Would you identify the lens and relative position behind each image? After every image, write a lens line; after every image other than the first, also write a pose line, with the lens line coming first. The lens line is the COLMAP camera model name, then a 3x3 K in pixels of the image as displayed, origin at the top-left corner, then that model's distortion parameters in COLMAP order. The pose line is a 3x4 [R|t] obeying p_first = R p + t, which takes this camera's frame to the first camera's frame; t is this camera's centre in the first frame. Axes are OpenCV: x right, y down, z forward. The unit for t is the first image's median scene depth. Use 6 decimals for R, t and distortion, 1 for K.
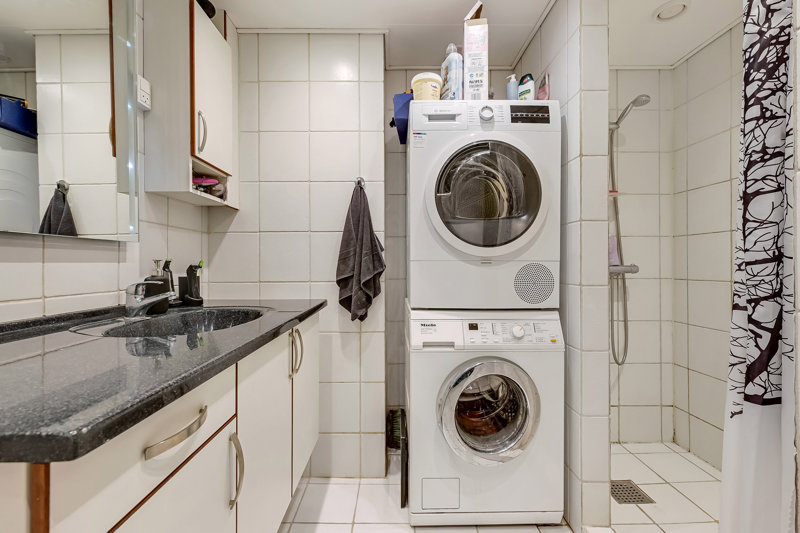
lens RADIAL K [[345.8, 0, 399.7], [0, 345.8, 264.9], [0, 0, 1]] dist [0.002885, 0.001050]
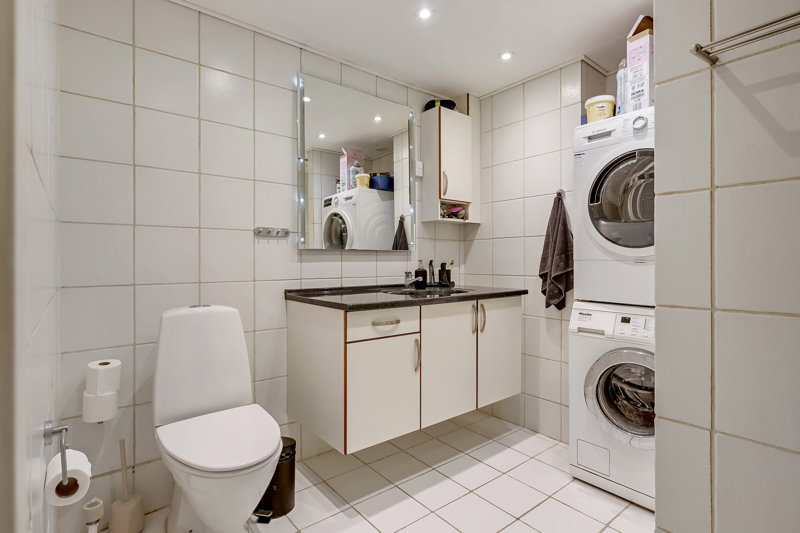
lens RADIAL K [[409.1, 0, 400.3], [0, 409.1, 264.1], [0, 0, 1]] dist [0.001305, 0.000268]
pose [[0.623859, 0.008390, -0.781492, 0.754745], [0.000111, 0.999941, 0.010824, -0.013652], [0.781537, -0.006839, 0.623821, -0.362616]]
